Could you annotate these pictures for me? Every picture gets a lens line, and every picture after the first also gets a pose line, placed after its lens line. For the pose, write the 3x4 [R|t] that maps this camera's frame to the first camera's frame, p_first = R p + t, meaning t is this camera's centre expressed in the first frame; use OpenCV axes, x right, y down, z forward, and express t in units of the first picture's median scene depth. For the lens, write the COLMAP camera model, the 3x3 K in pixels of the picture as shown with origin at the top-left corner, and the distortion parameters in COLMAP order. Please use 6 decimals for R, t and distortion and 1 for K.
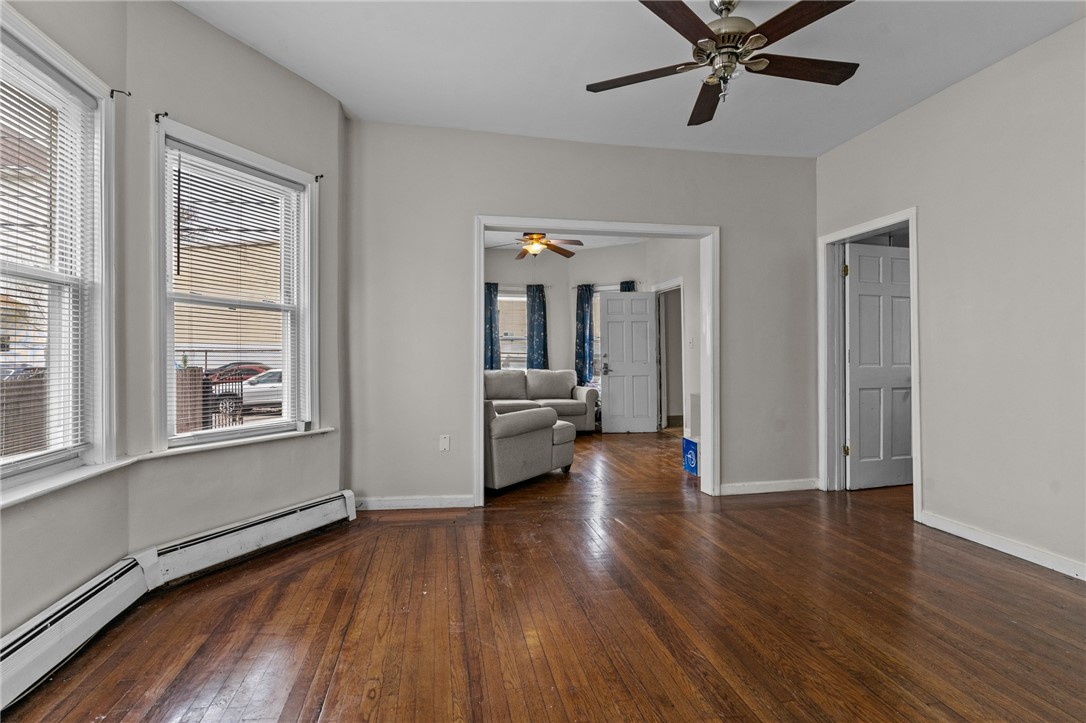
lens RADIAL K [[529.8, 0, 538.8], [0, 529.8, 353.1], [0, 0, 1]] dist [0.004308, 0.001252]
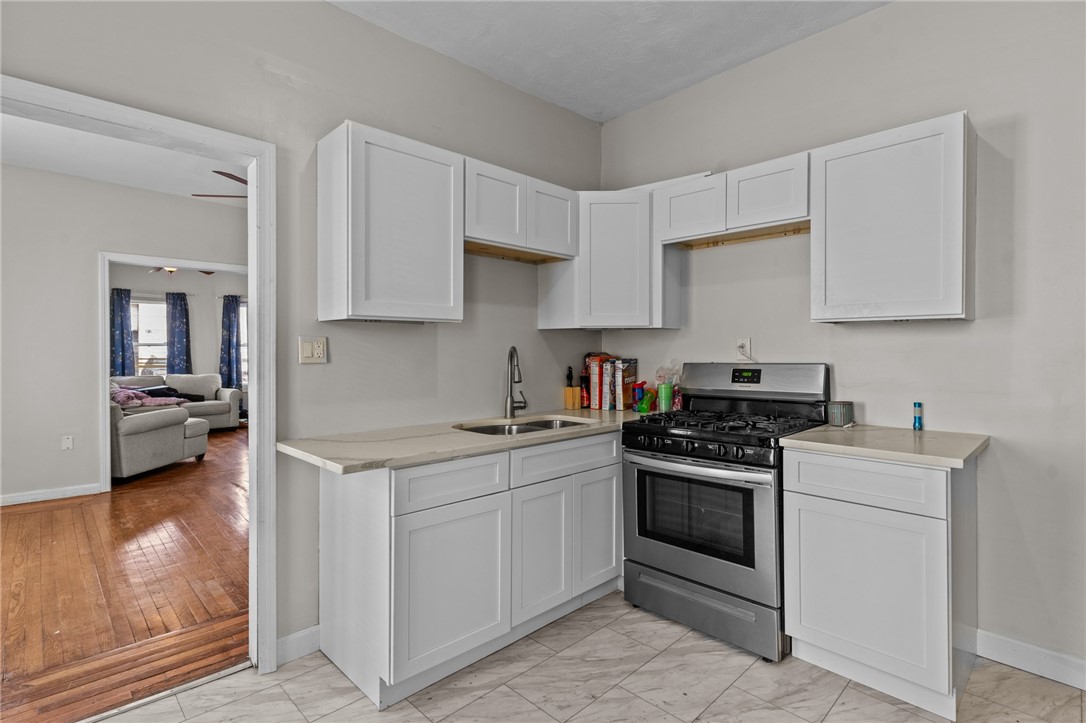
lens RADIAL K [[529.8, 0, 543.0], [0, 529.8, 352.0], [0, 0, 1]] dist [0.004308, 0.001252]
pose [[0.841200, -0.009470, 0.540641, 0.061326], [0.005903, 0.999948, 0.008331, -0.030279], [-0.540692, -0.003817, 0.841212, -0.471226]]
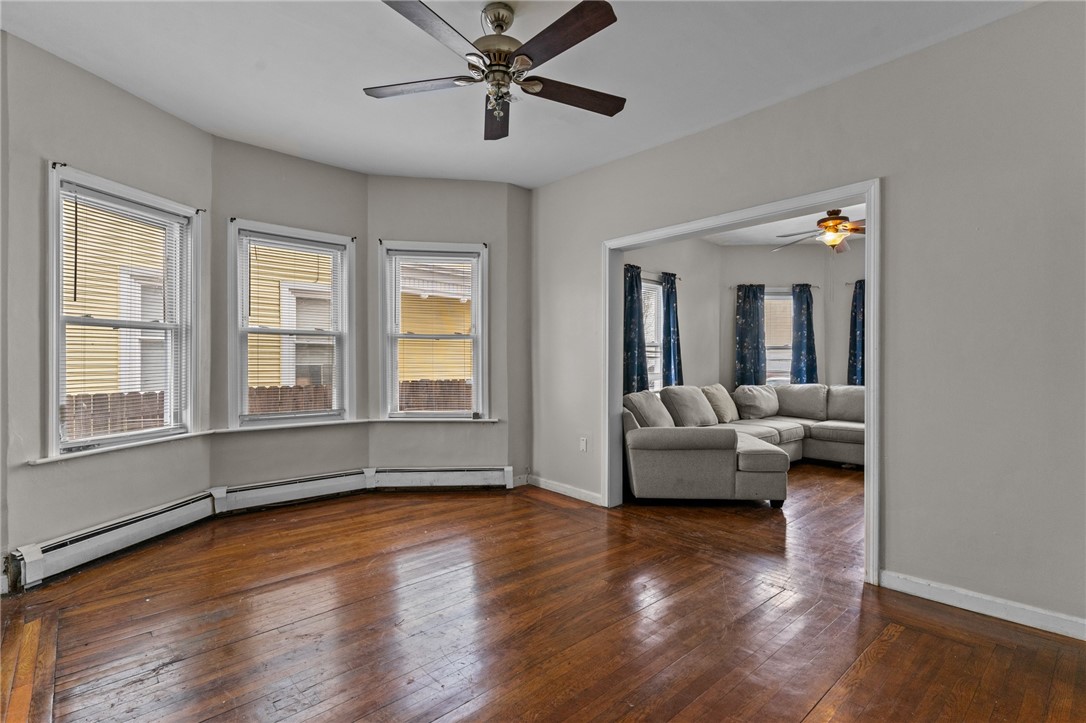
lens RADIAL K [[529.8, 0, 551.4], [0, 529.8, 360.1], [0, 0, 1]] dist [0.004308, 0.001252]
pose [[0.519292, -0.001904, -0.854595, 0.629404], [-0.000781, 0.999996, -0.002702, -0.008686], [0.854597, 0.002071, 0.519288, 0.278382]]
